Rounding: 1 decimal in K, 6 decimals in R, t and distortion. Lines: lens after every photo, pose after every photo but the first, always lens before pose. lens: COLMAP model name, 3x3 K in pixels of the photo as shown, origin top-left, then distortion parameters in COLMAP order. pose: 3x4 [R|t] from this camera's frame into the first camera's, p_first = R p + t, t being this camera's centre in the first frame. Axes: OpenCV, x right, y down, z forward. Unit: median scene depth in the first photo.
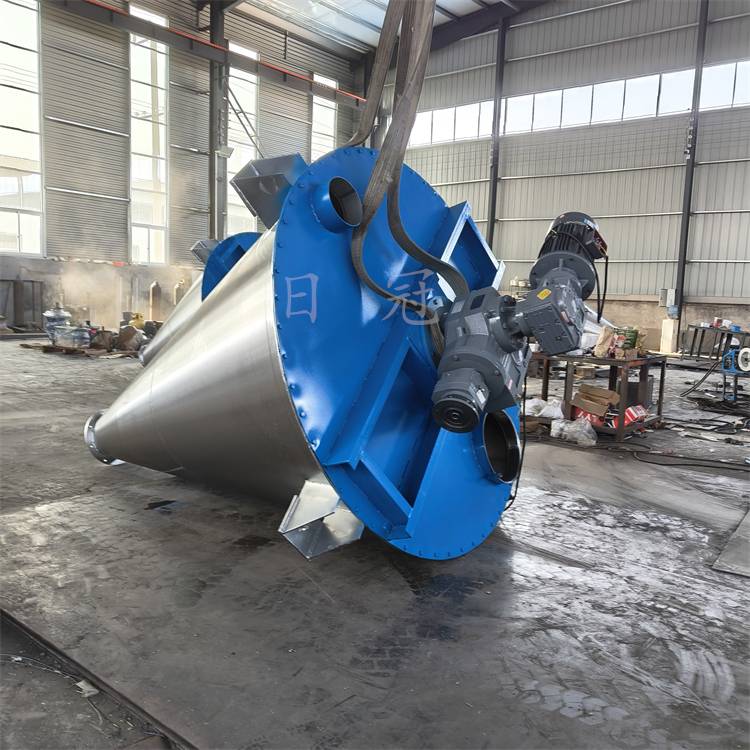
lens RADIAL K [[722.0, 0, 391.3], [0, 722.0, 379.2], [0, 0, 1]] dist [0.013077, 0.006873]
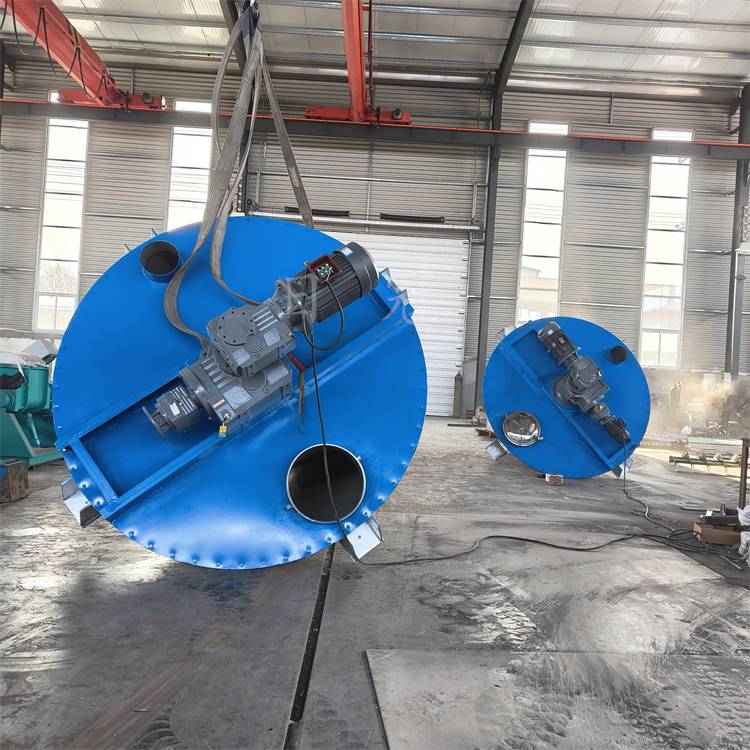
lens RADIAL K [[730.1, 0, 376.6], [0, 730.1, 341.0], [0, 0, 1]] dist [0.013557, -0.004248]
pose [[0.626145, -0.050189, -0.778090, 0.850427], [-0.122738, 0.979140, -0.161927, 0.052709], [0.769986, 0.196890, 0.606924, 0.380356]]
